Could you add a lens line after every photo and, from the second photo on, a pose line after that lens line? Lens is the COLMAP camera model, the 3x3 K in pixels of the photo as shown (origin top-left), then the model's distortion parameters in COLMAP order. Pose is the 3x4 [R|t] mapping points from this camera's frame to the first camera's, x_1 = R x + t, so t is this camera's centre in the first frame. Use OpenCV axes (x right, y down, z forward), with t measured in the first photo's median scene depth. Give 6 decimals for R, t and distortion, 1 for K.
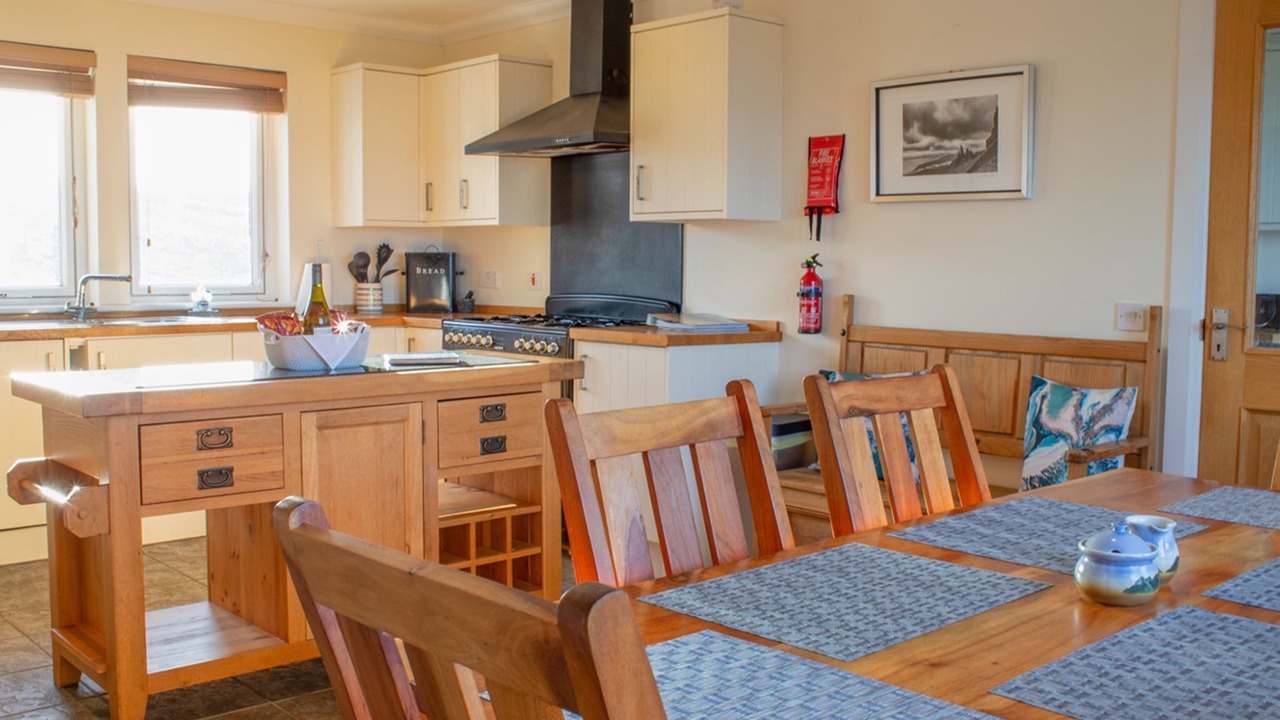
lens RADIAL K [[1205.6, 0, 640.0], [0, 1205.6, 360.0], [0, 0, 1]] dist [-0.110465, 0.120718]
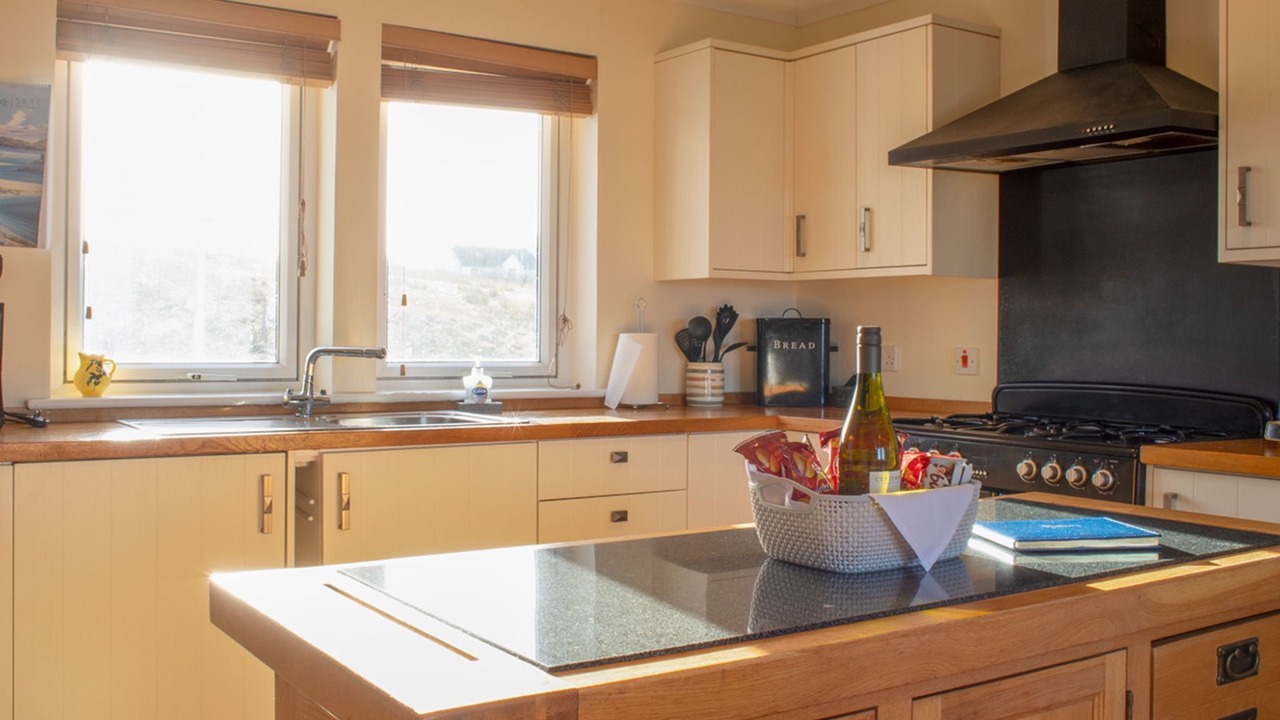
lens RADIAL K [[1224.0, 0, 625.3], [0, 1224.0, 344.6], [0, 0, 1]] dist [-0.114215, 0.140761]
pose [[0.988438, 0.002898, -0.151600, -0.187798], [-0.014237, 0.997174, -0.073767, -0.025125], [0.150958, 0.075072, 0.985685, 0.344954]]
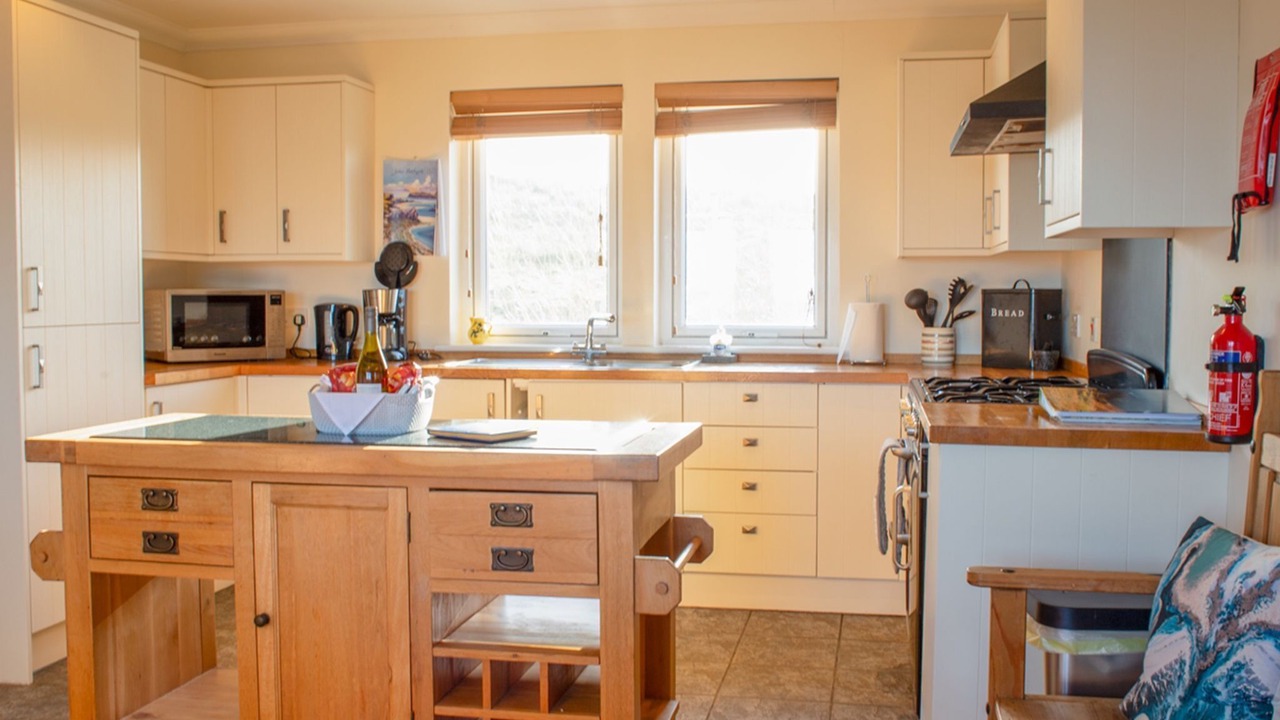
lens RADIAL K [[1205.6, 0, 640.0], [0, 1205.6, 360.0], [0, 0, 1]] dist [-0.110465, 0.120718]
pose [[0.598326, 0.036715, -0.800411, 0.333096], [-0.059497, 0.998228, 0.001313, -0.036386], [0.799041, 0.046837, 0.599450, 0.417209]]
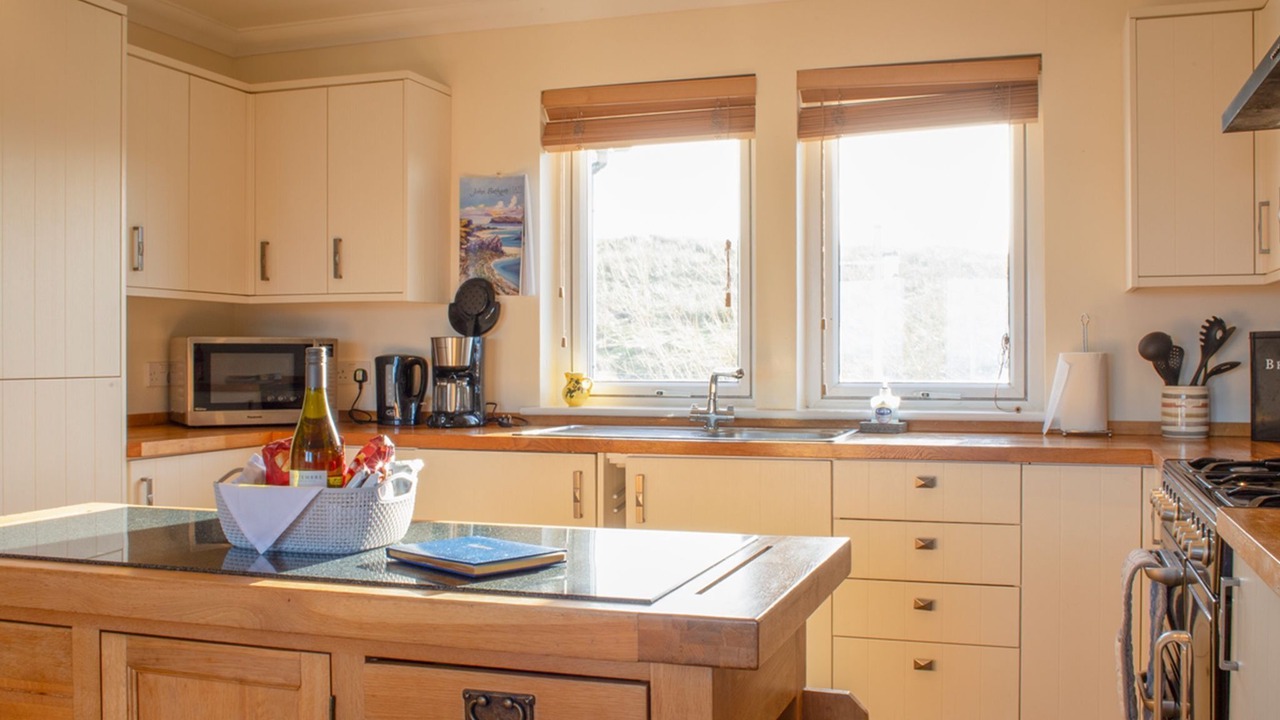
lens RADIAL K [[1205.6, 0, 640.0], [0, 1205.6, 360.0], [0, 0, 1]] dist [-0.110465, 0.120718]
pose [[0.483020, -0.004601, -0.875597, 0.169160], [-0.064867, 0.997050, -0.041023, -0.040873], [0.873203, 0.076613, 0.481297, 0.560531]]
